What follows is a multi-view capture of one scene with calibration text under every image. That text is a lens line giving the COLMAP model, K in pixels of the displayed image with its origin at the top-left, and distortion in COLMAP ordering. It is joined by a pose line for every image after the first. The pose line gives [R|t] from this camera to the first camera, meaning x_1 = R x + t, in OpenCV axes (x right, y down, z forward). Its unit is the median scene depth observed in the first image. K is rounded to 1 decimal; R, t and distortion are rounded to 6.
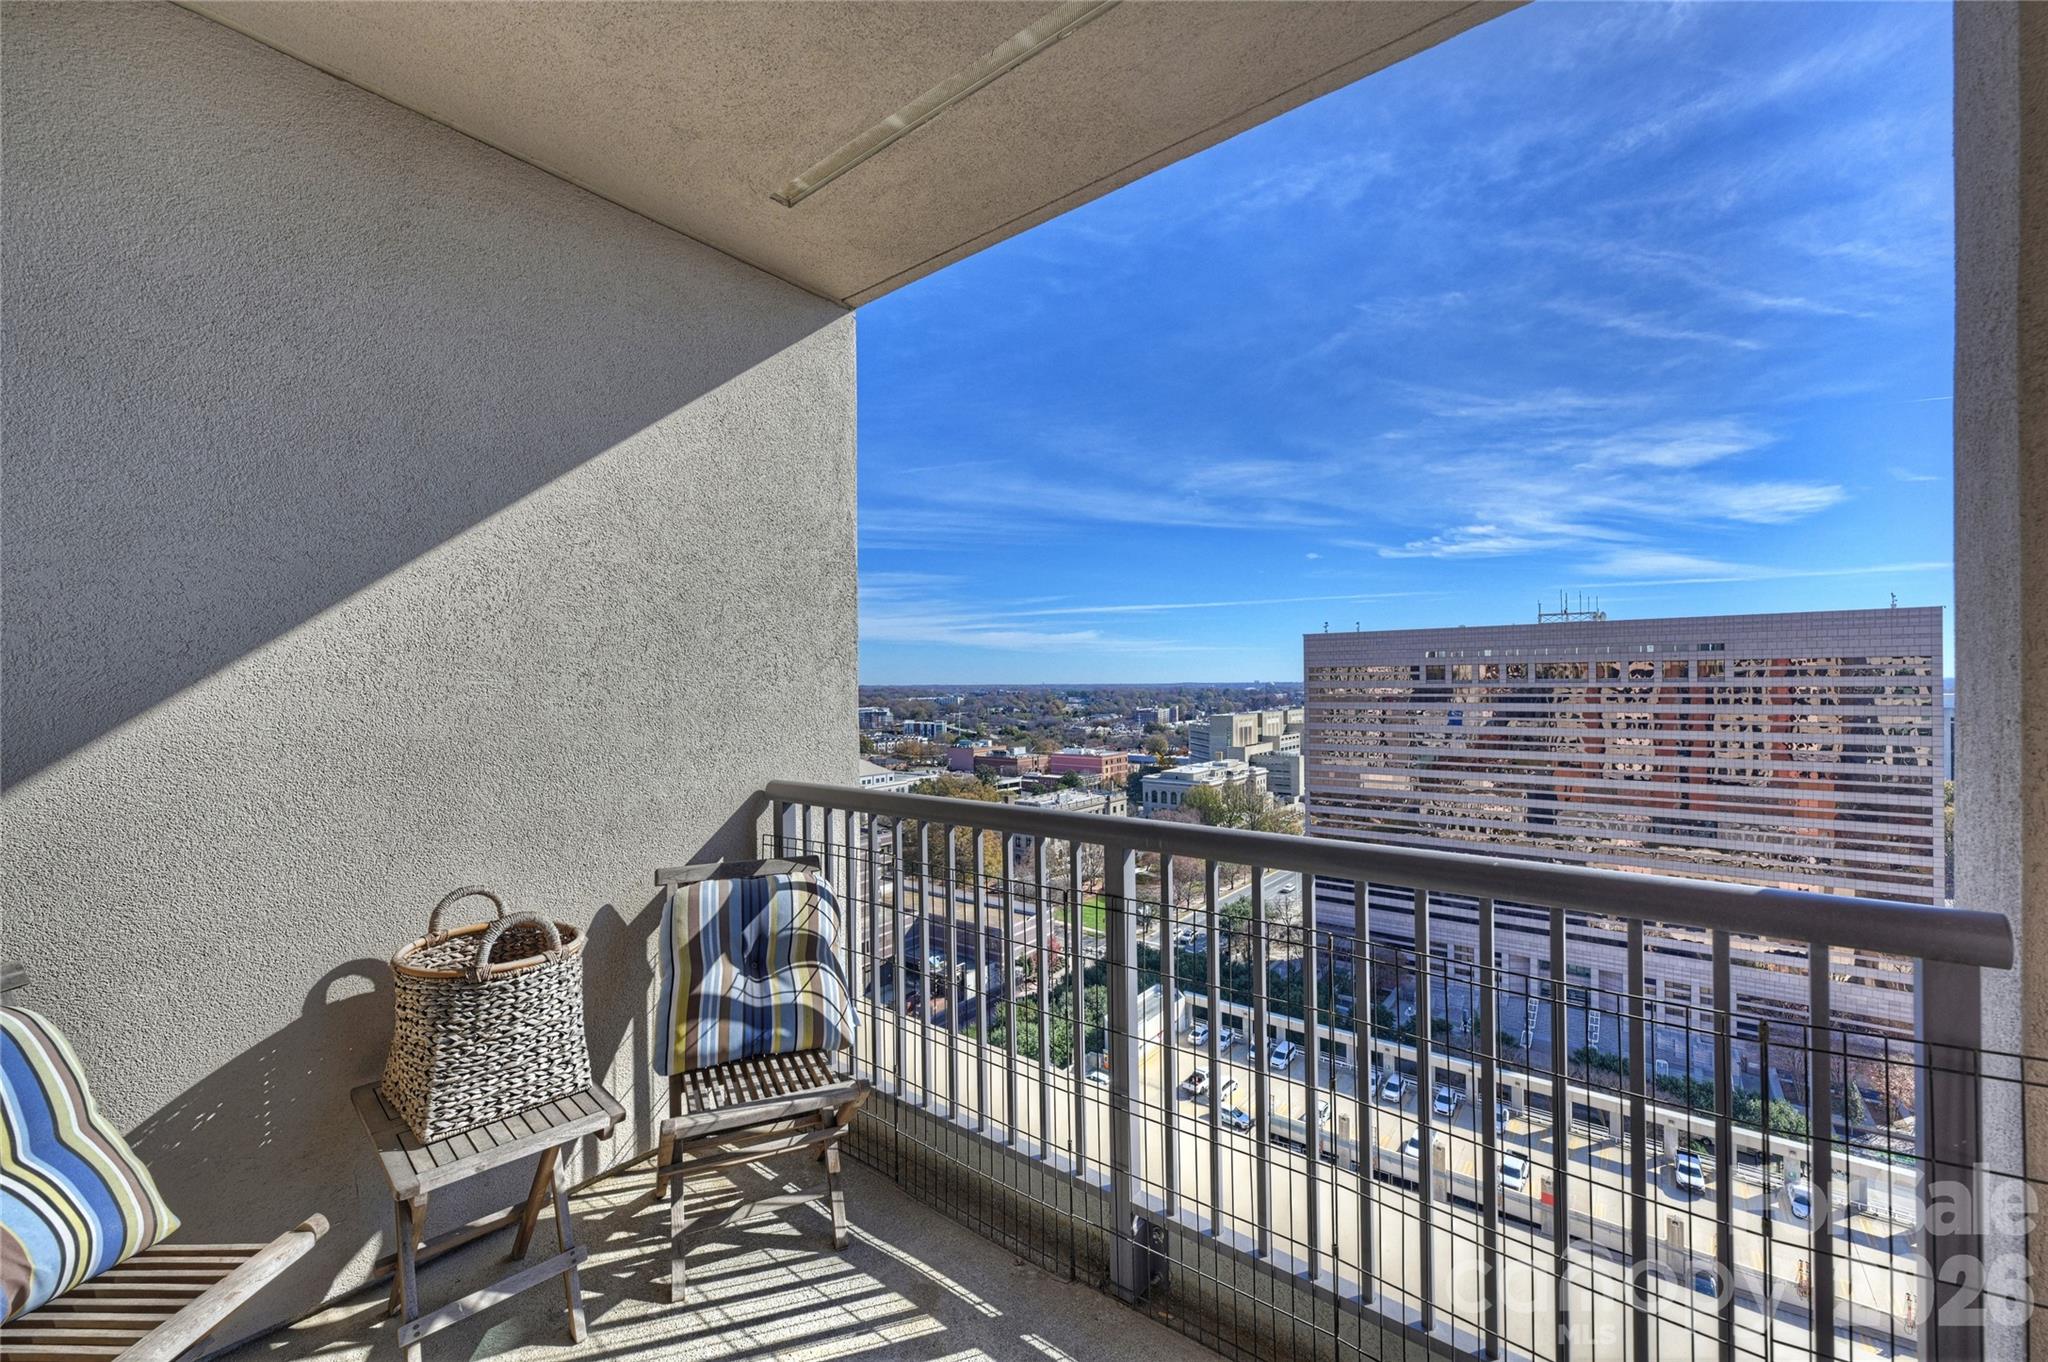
lens RADIAL K [[823.8, 0, 1020.9], [0, 823.8, 685.1], [0, 0, 1]] dist [0.006768, 0.001633]
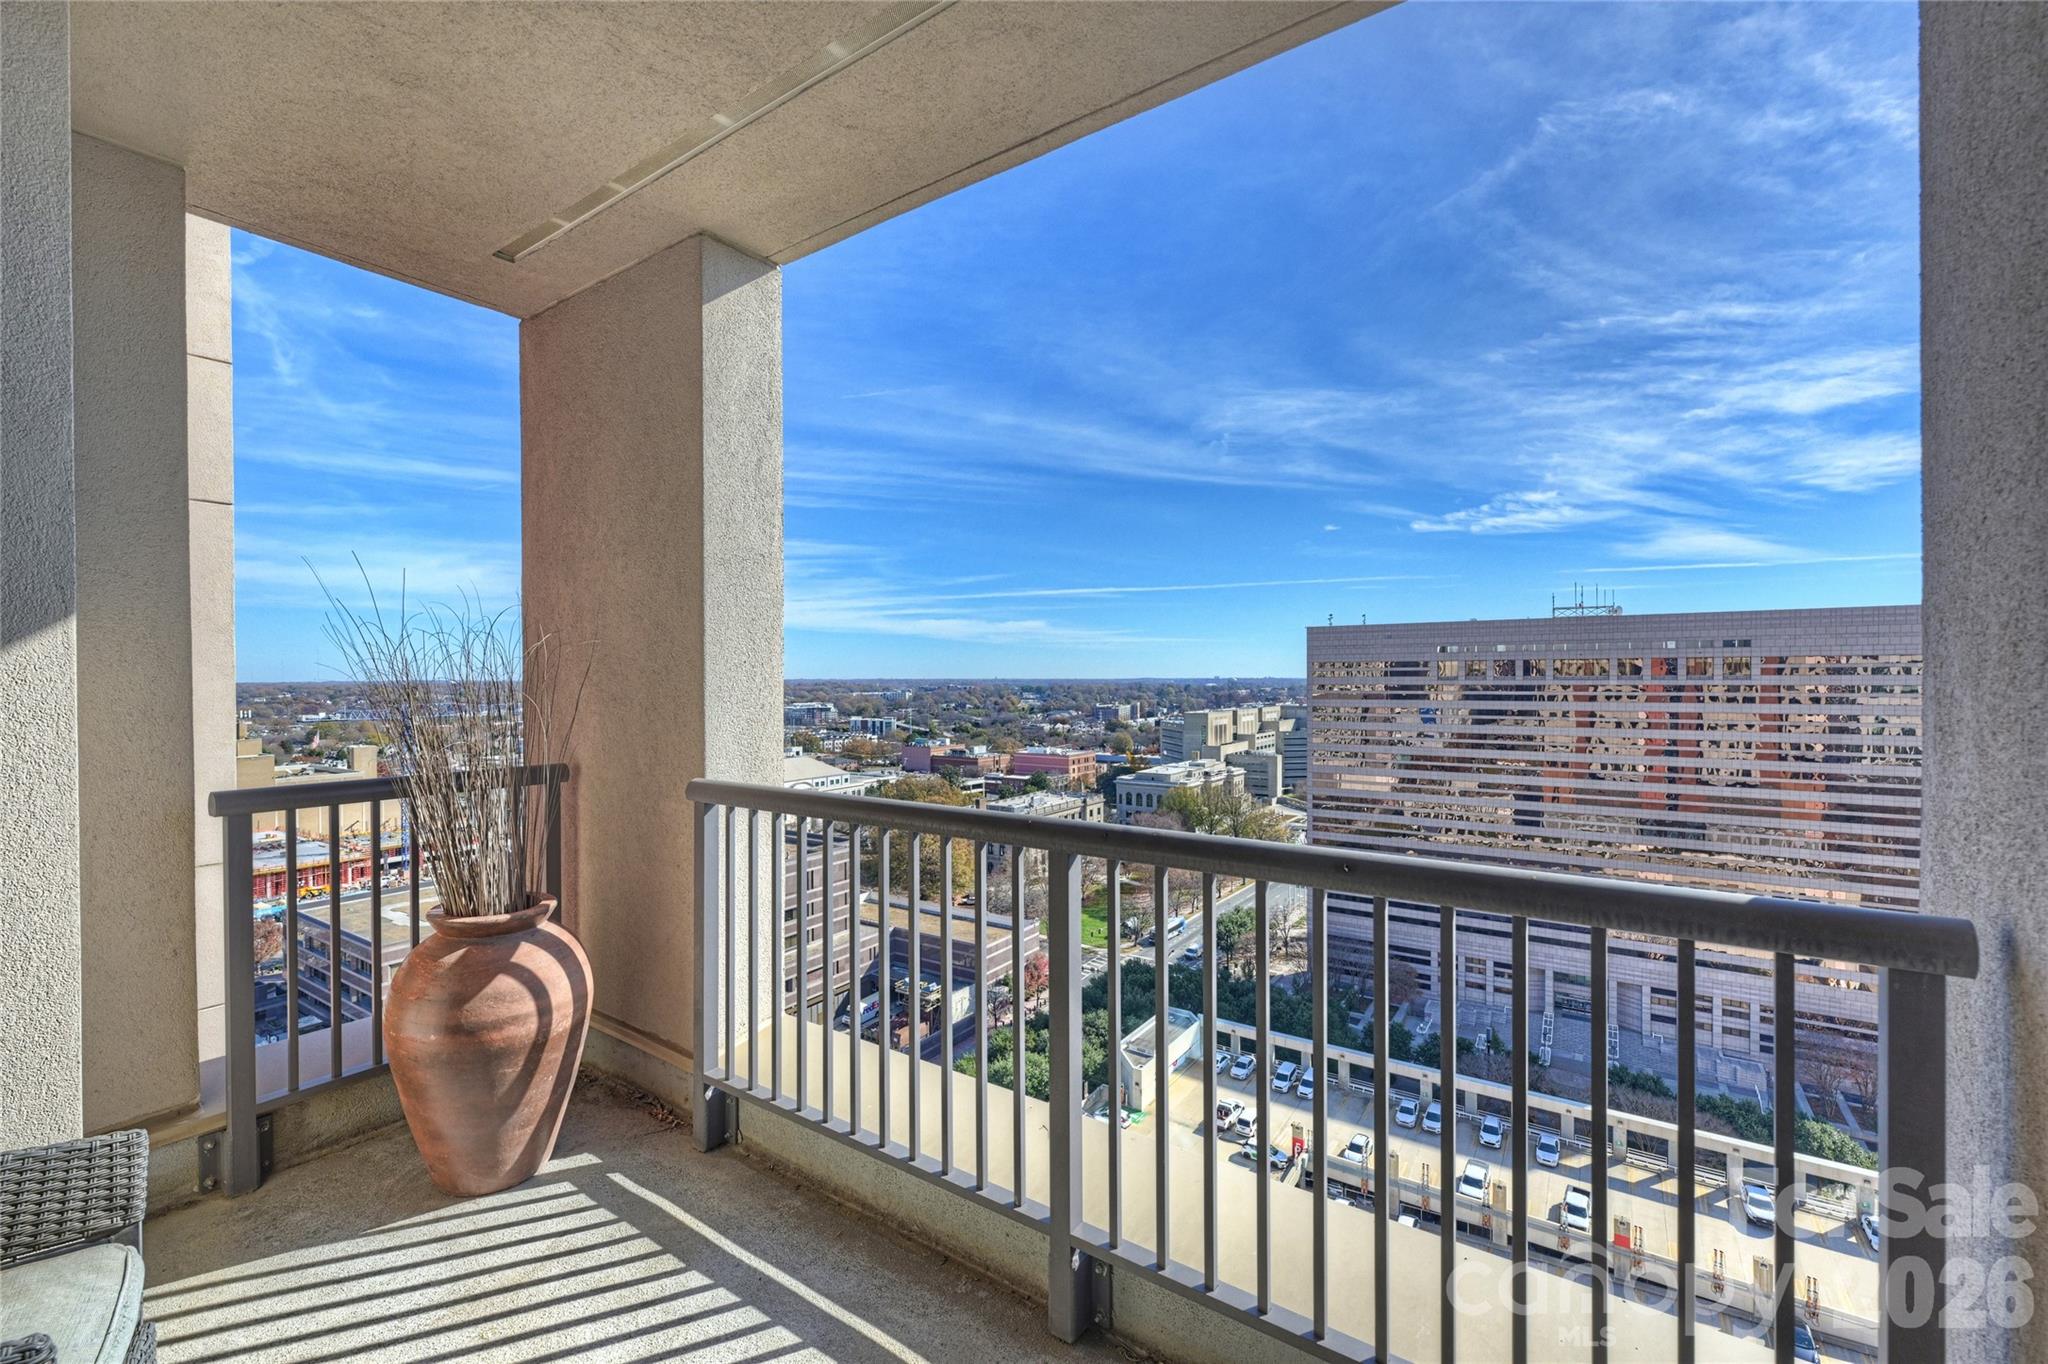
lens RADIAL K [[869.9, 0, 1008.7], [0, 869.9, 692.6], [0, 0, 1]] dist [0.006608, 0.000877]
pose [[0.998574, 0.004602, 0.053193, -0.083764], [-0.005402, 0.999874, 0.014899, 0.000593], [-0.053118, -0.015165, 0.998473, 0.064073]]
